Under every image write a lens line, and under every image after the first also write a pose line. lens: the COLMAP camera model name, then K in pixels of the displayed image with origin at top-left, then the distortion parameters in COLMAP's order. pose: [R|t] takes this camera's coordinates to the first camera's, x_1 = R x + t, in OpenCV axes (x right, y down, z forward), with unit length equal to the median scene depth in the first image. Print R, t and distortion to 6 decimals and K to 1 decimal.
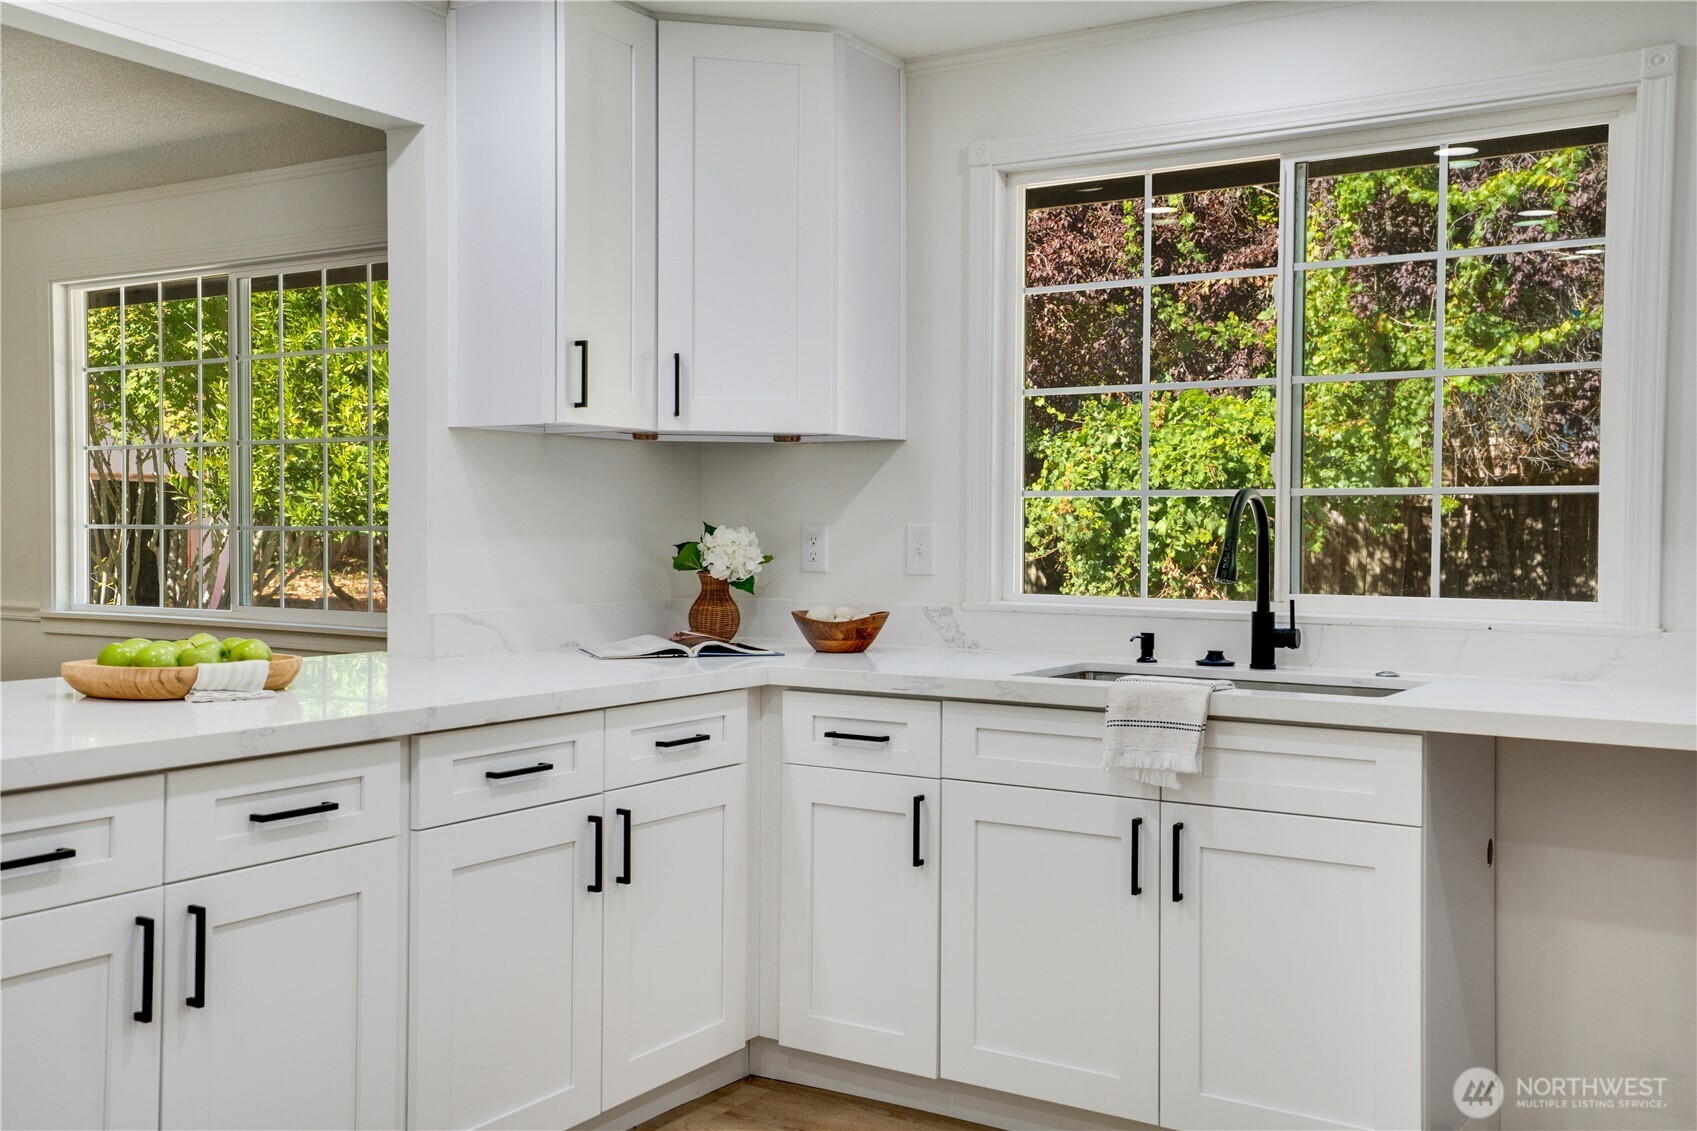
lens RADIAL K [[1627.6, 0, 860.1], [0, 1627.6, 557.0], [0, 0, 1]] dist [0.080900, 0.000000]
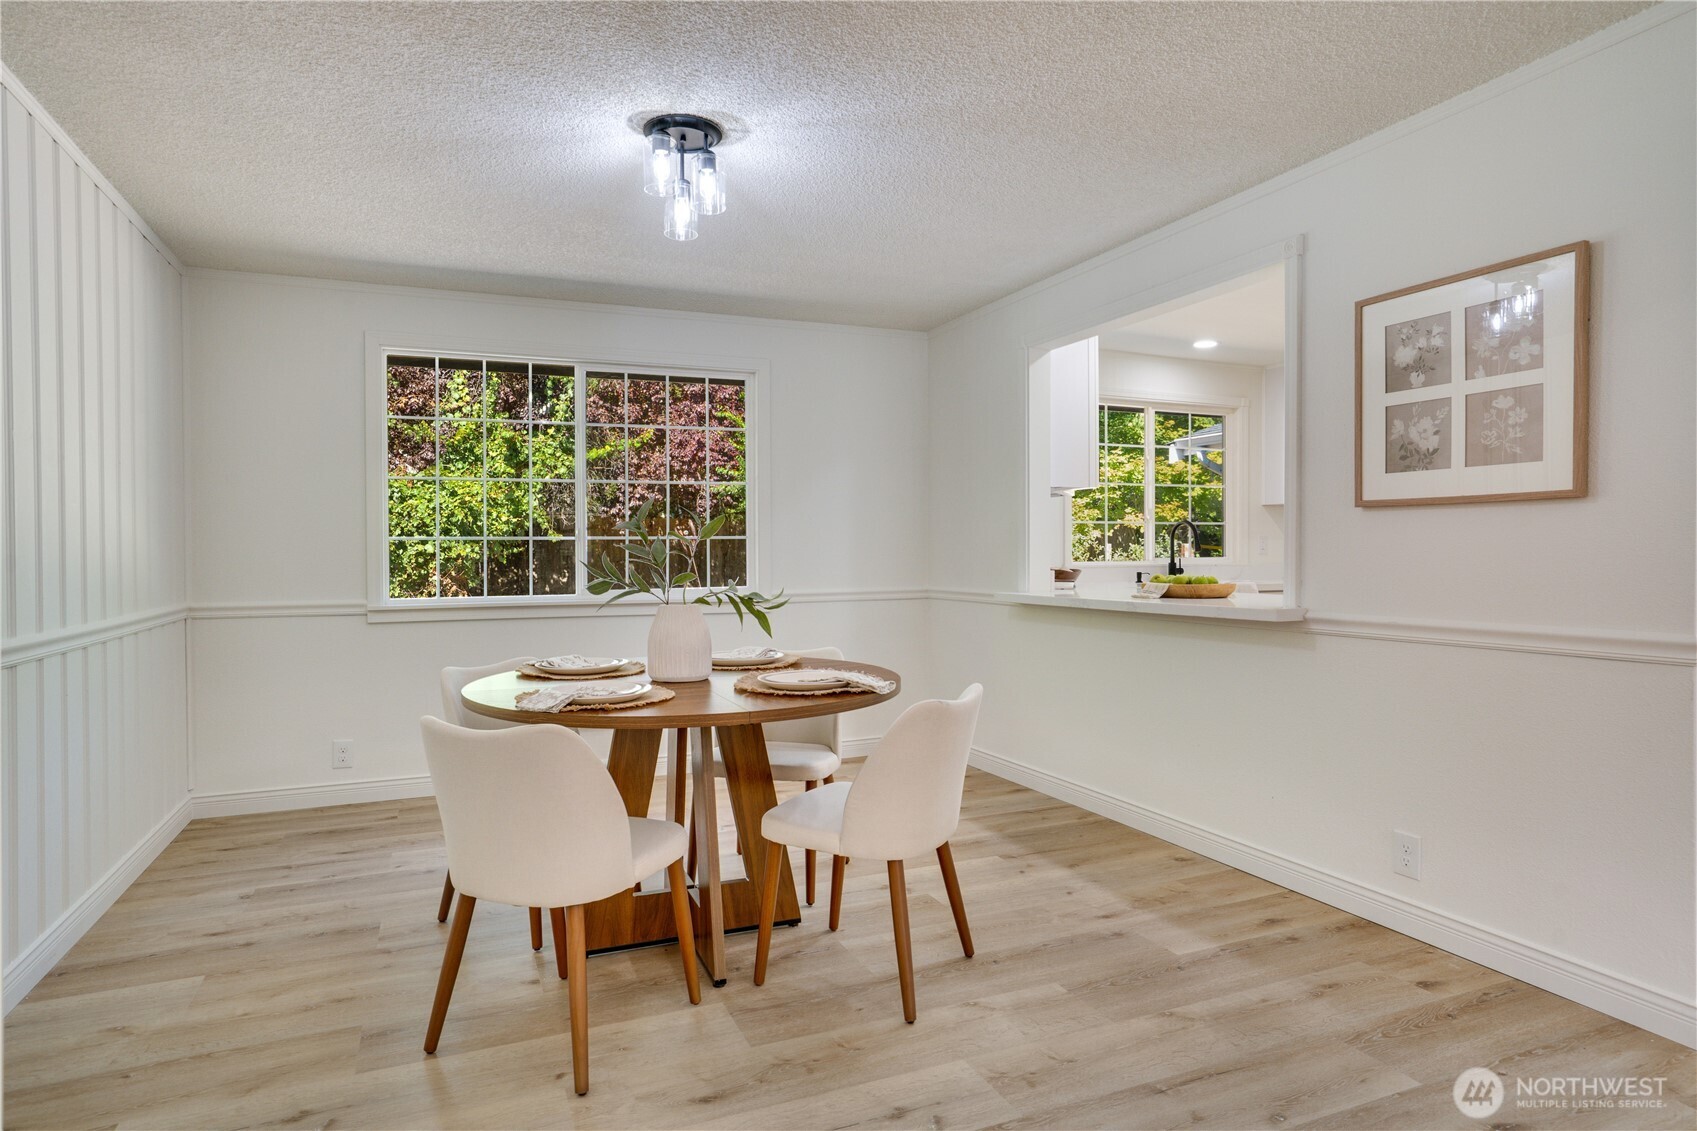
lens RADIAL K [[942.1, 0, 842.9], [0, 942.1, 565.1], [0, 0, 1]] dist [-0.005973, -0.000681]
pose [[0.572986, -0.019683, 0.819329, -1.427357], [0.026292, 0.999638, 0.005627, 0.012581], [-0.819143, 0.018318, 0.573296, 0.500805]]
